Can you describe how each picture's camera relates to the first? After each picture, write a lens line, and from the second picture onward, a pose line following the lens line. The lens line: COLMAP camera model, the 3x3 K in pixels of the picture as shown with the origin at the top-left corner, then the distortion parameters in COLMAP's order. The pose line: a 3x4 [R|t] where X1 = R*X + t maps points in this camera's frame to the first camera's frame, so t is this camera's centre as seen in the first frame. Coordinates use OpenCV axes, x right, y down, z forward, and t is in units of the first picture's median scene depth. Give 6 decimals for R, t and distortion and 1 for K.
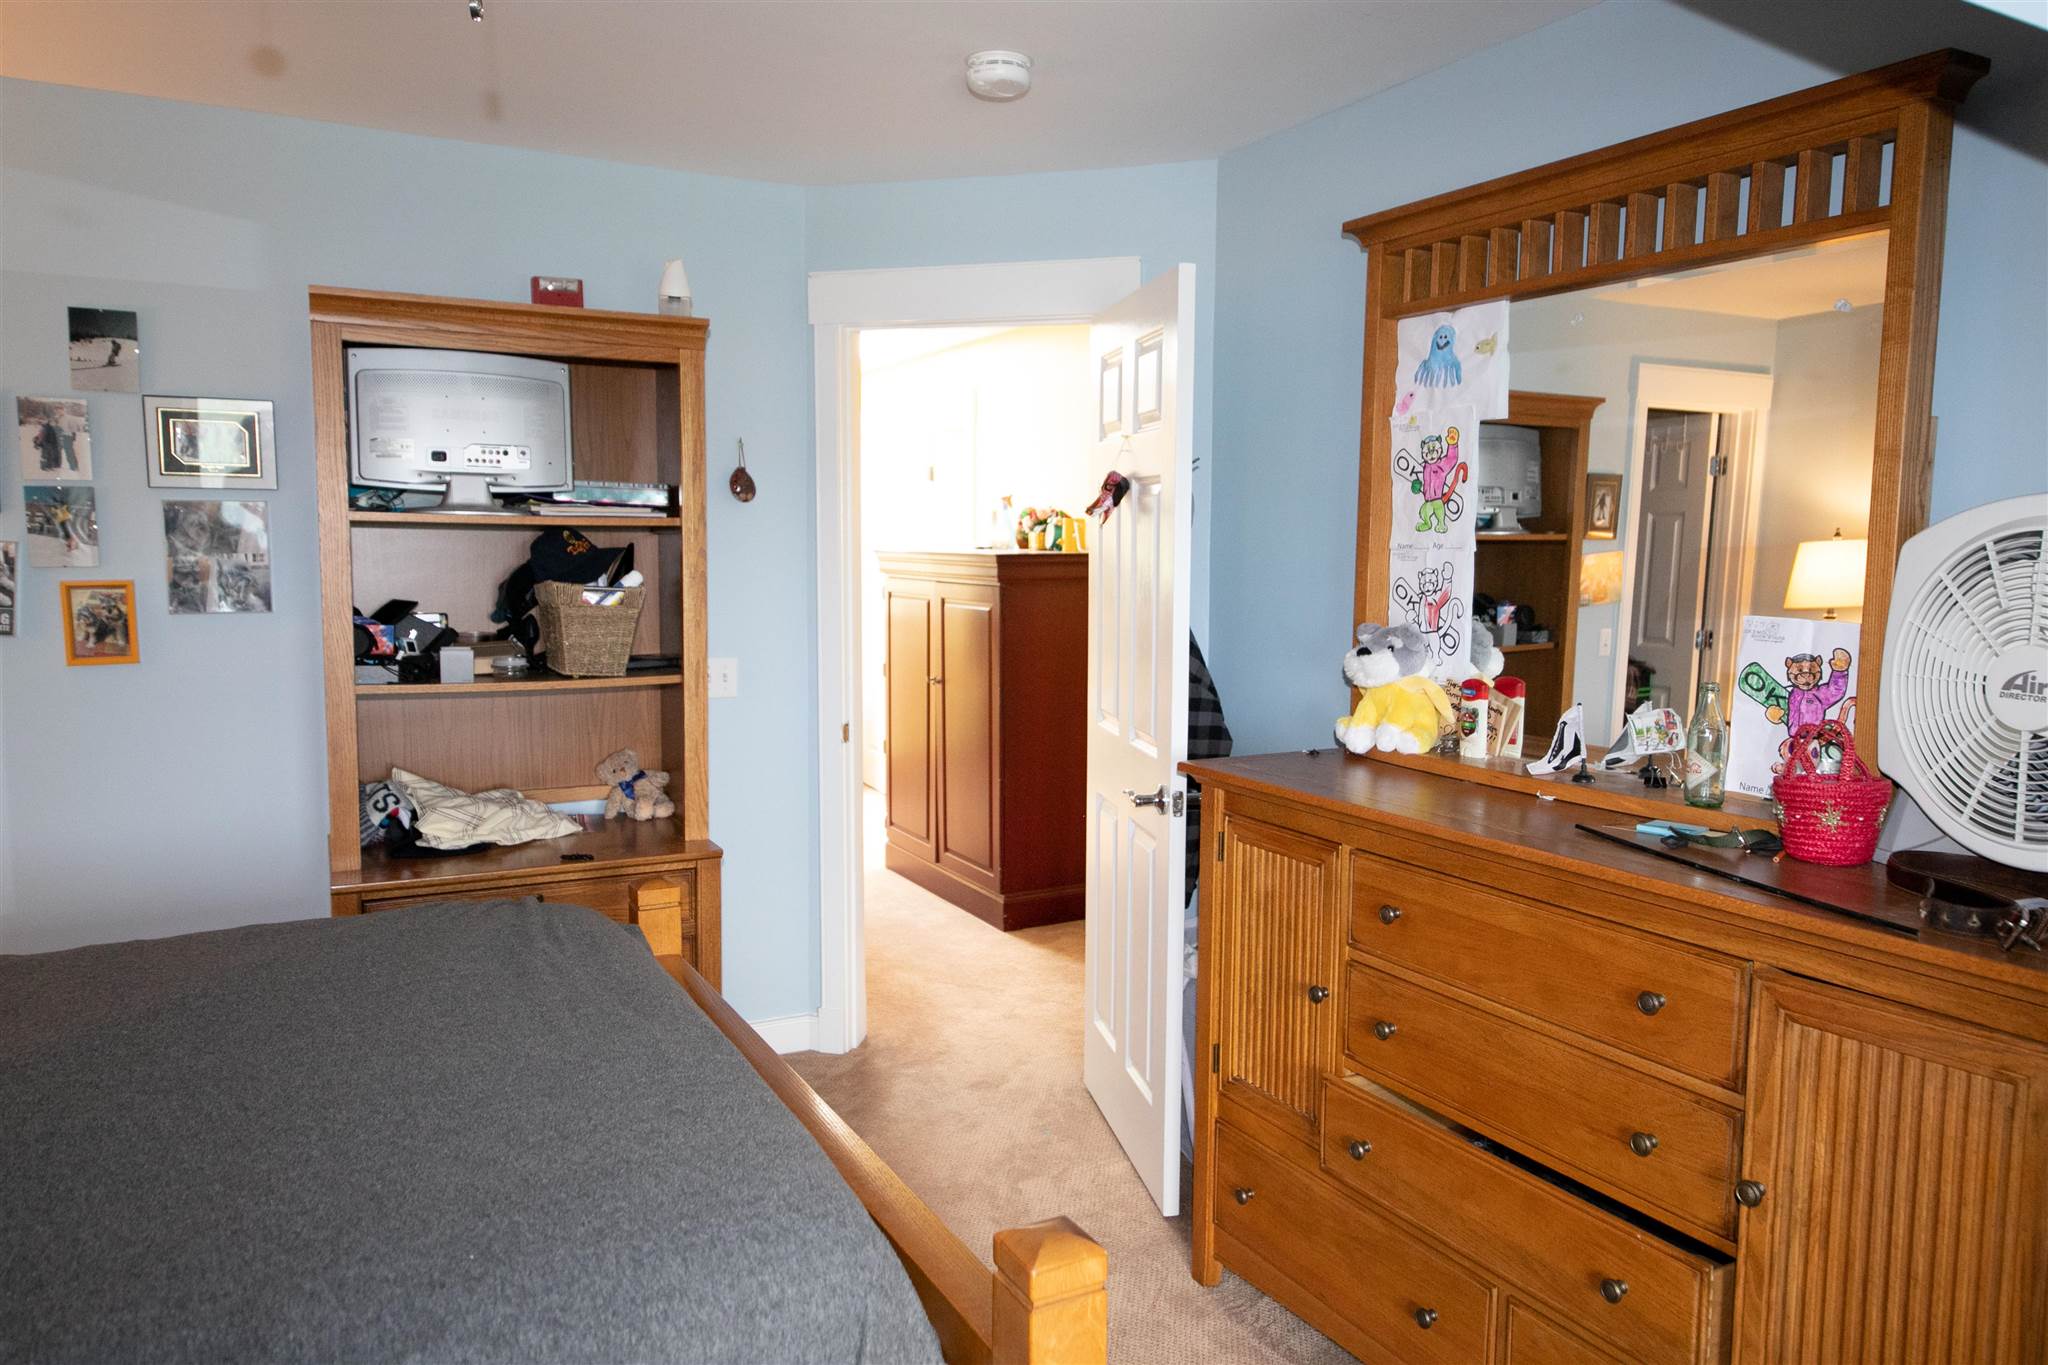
lens RADIAL K [[1429.5, 0, 1031.9], [0, 1429.5, 683.3], [0, 0, 1]] dist [0.017622, 0.004457]
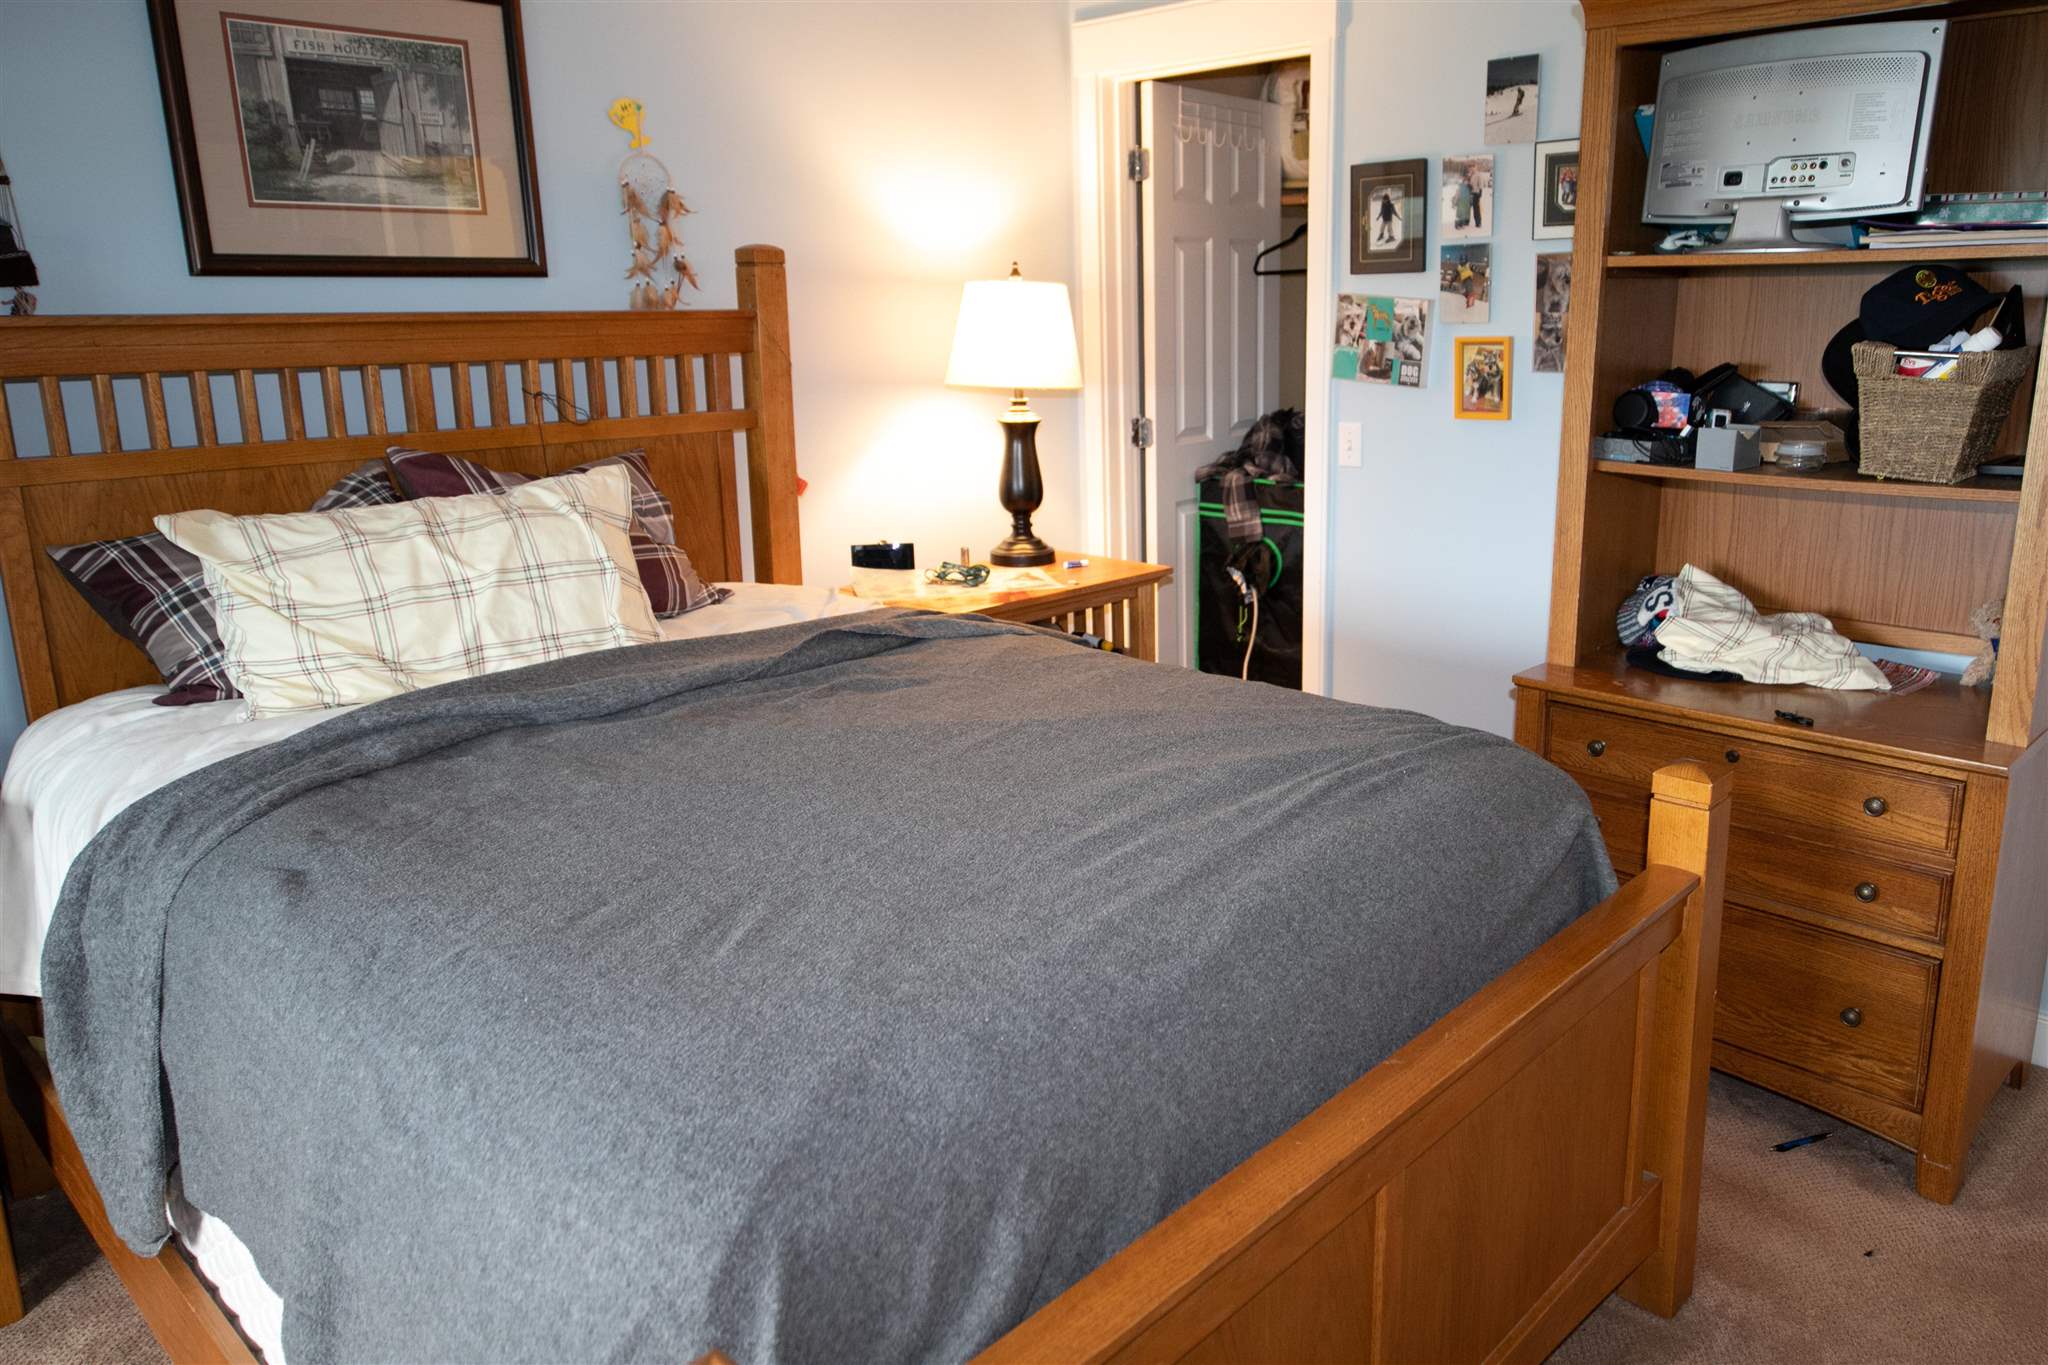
lens RADIAL K [[1429.5, 0, 1096.5], [0, 1429.5, 629.1], [0, 0, 1]] dist [0.017622, 0.004457]
pose [[0.326319, 0.199526, -0.923962, 0.245351], [-0.082641, 0.979748, 0.182386, -0.030582], [0.941640, 0.016841, 0.336199, 0.401397]]
